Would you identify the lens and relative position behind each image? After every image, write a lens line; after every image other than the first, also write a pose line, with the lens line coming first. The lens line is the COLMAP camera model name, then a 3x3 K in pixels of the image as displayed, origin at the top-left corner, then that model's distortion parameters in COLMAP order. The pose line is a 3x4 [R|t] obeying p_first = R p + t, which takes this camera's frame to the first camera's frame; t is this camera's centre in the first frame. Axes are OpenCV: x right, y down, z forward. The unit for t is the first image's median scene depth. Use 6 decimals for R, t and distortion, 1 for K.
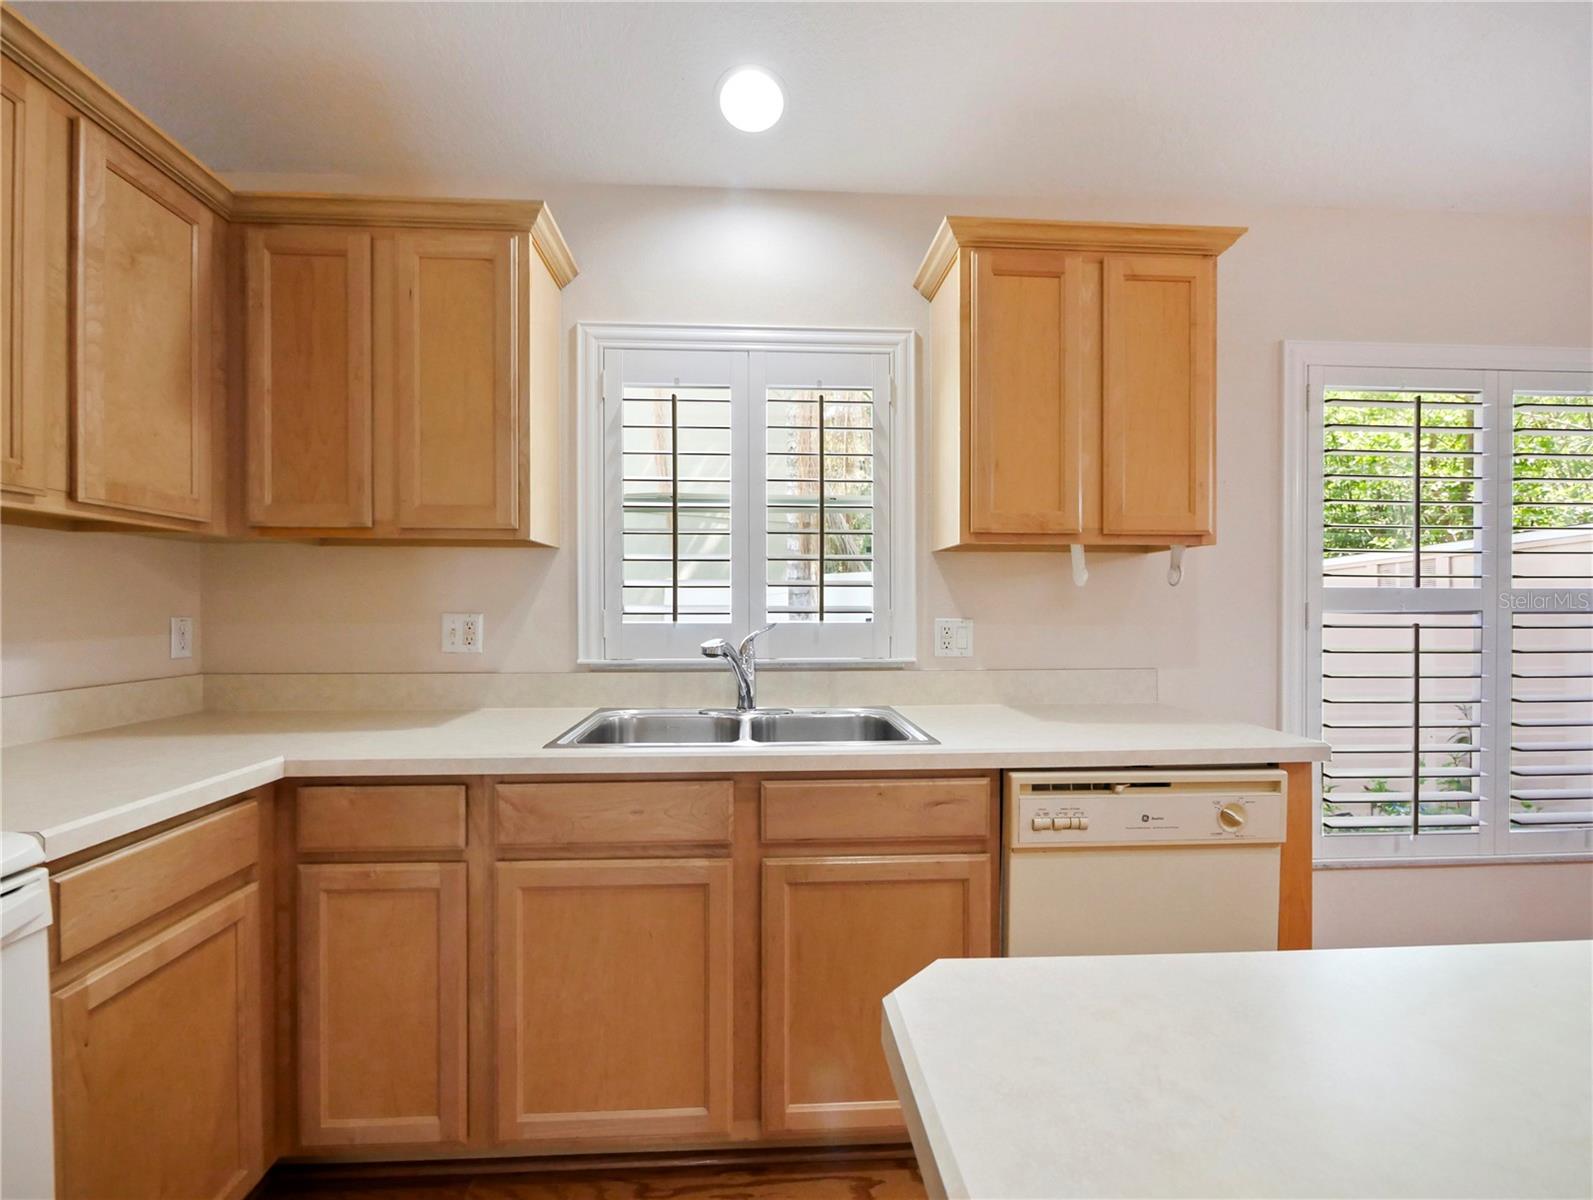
lens RADIAL K [[710.9, 0, 793.9], [0, 710.9, 610.9], [0, 0, 1]] dist [-0.004246, 0.000012]
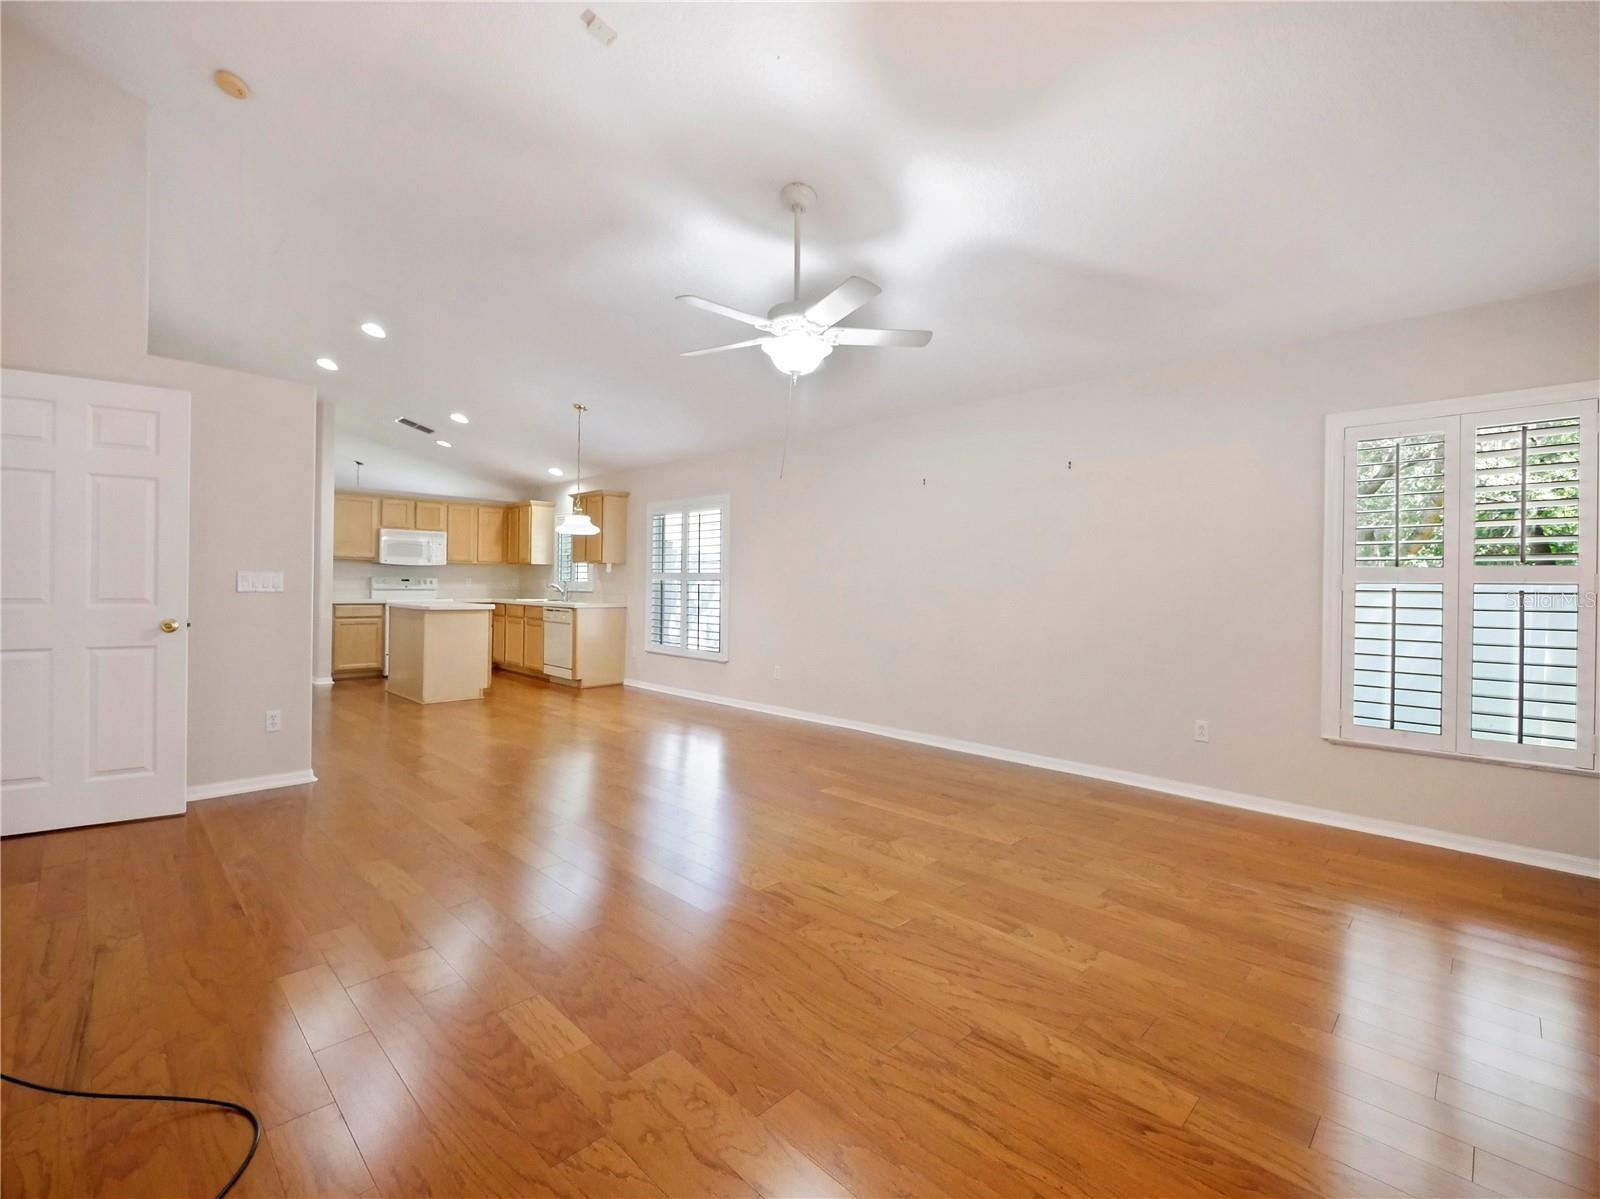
lens RADIAL K [[707.0, 0, 784.6], [0, 707.0, 593.7], [0, 0, 1]] dist [-0.002235, -0.000010]
pose [[0.657341, 0.018660, -0.753362, 4.895783], [-0.019763, 0.999776, 0.007520, 0.041322], [0.753334, 0.009946, 0.657563, -1.036394]]
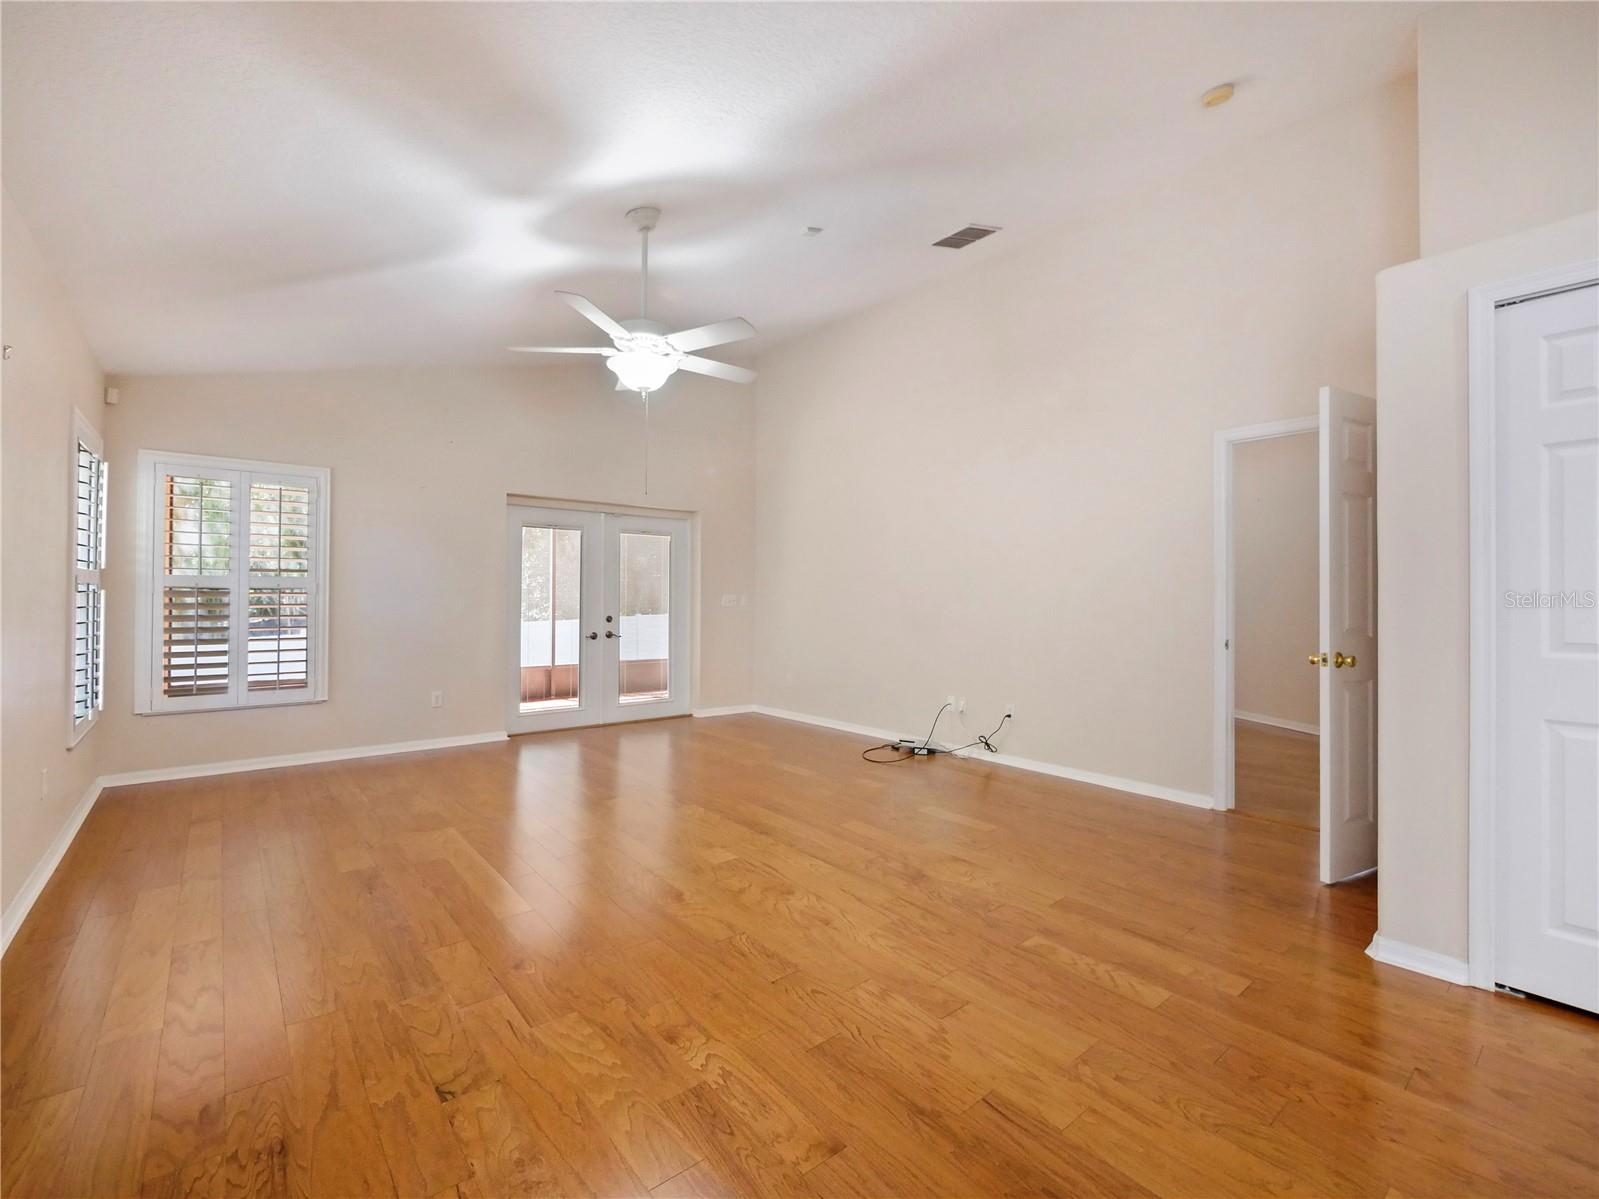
lens RADIAL K [[679.2, 0, 792.0], [0, 679.2, 599.3], [0, 0, 1]] dist [-0.002885, 0.000009]
pose [[-0.600844, -0.000421, 0.799366, 1.861224], [0.003978, 0.999986, 0.003516, 0.015012], [-0.799356, 0.005292, -0.600834, 0.993138]]
